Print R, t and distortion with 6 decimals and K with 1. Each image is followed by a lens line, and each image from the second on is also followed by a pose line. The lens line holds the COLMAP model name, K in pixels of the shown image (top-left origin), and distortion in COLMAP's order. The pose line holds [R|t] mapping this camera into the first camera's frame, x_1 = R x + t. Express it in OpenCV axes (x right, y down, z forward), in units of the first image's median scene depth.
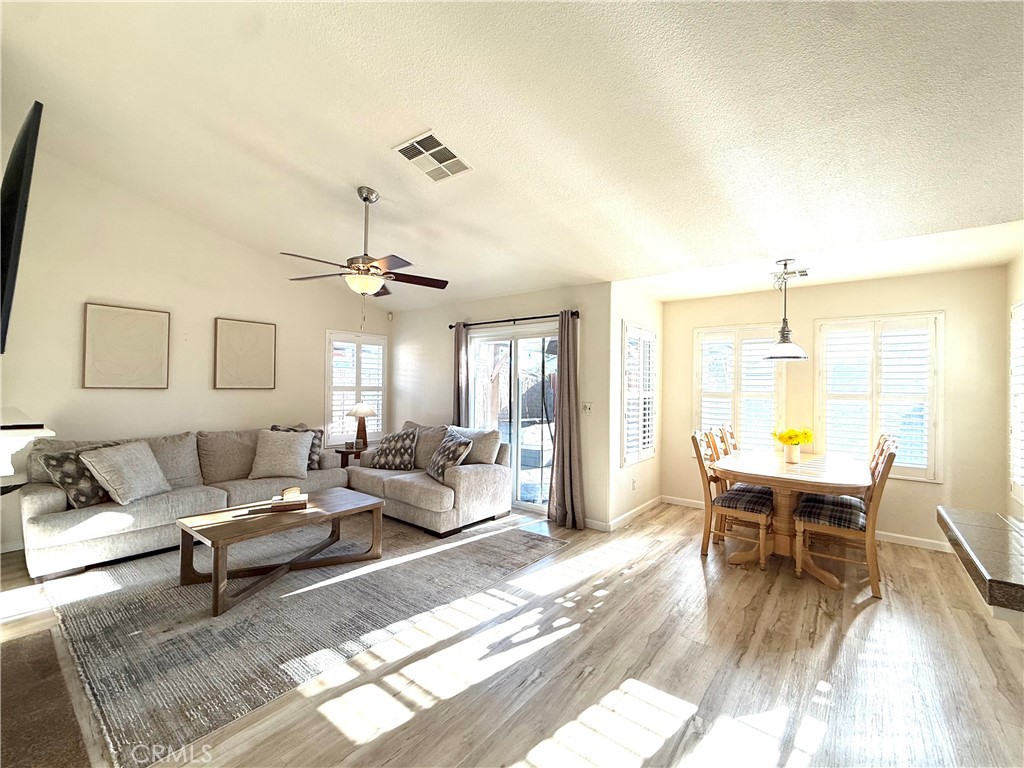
lens RADIAL K [[436.4, 0, 512.0], [0, 436.4, 384.0], [0, 0, 1]] dist [-0.002306, 0.000014]
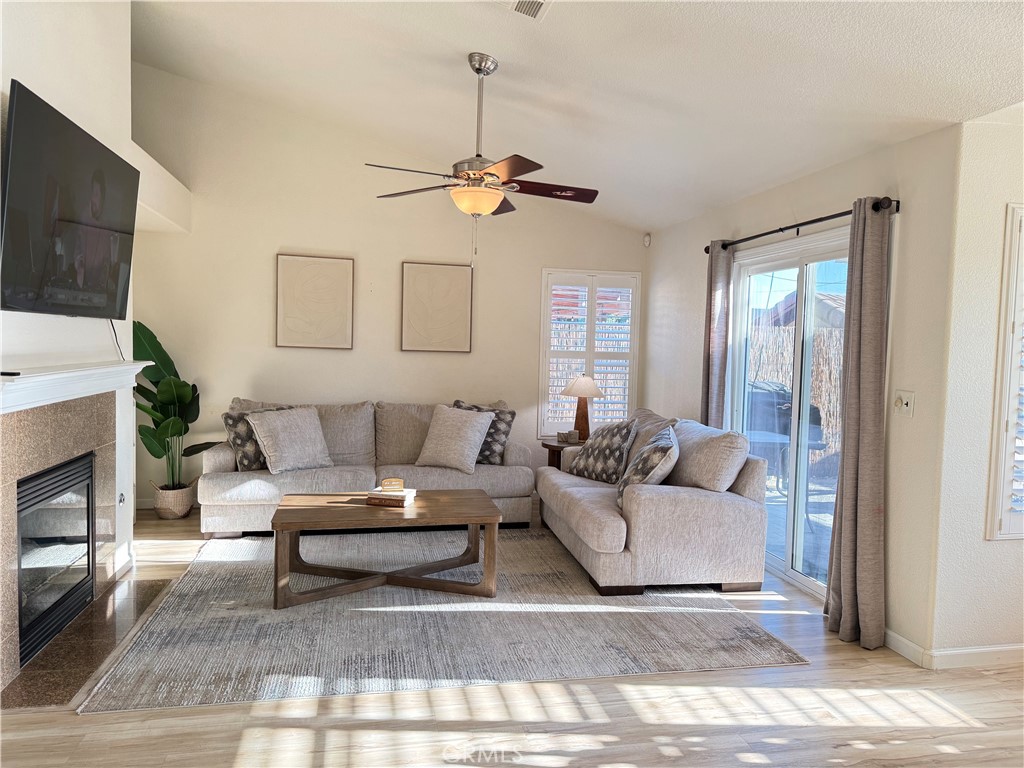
lens RADIAL K [[714.6, 0, 512.0], [0, 714.6, 384.0], [0, 0, 1]] dist [0.087088, -0.122003]
pose [[0.765272, 0.044595, -0.642161, 0.409984], [-0.015692, 0.998593, 0.050648, 0.002966], [0.643516, -0.028683, 0.764895, 0.147047]]
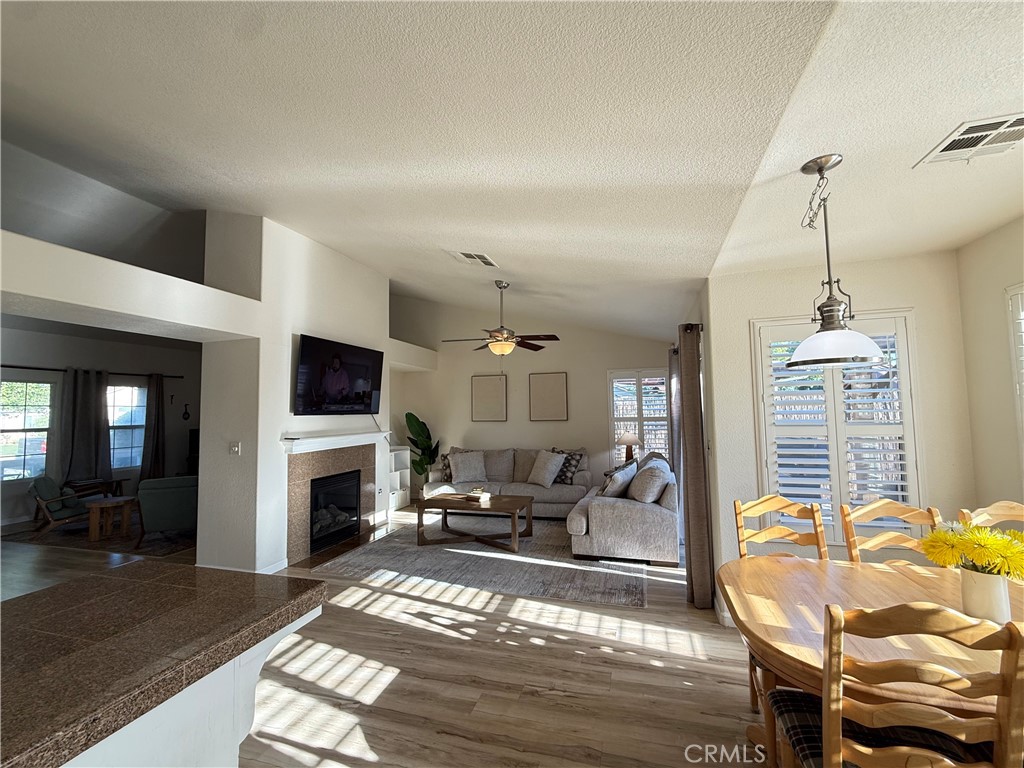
lens RADIAL K [[433.8, 0, 512.0], [0, 433.8, 384.0], [0, 0, 1]] dist [-0.013090, 0.000066]
pose [[0.370837, -0.077083, -0.925493, 0.871509], [0.025167, 0.997018, -0.072956, -0.010561], [0.928357, 0.003763, 0.371671, 0.472939]]
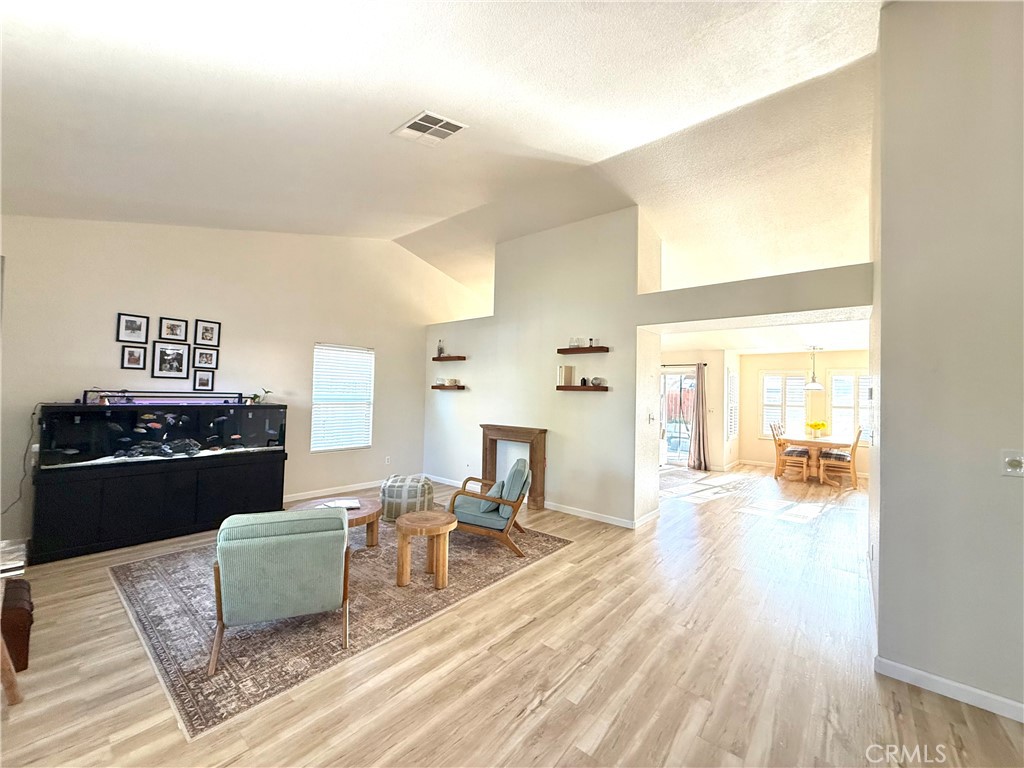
lens RADIAL K [[410.7, 0, 512.0], [0, 410.7, 384.0], [0, 0, 1]] dist [0.000218, 0.000135]
pose [[0.999638, 0.014018, -0.022984, -0.821204], [-0.014526, 0.999650, -0.022095, -0.017816], [0.022667, 0.022421, 0.999492, -1.071706]]
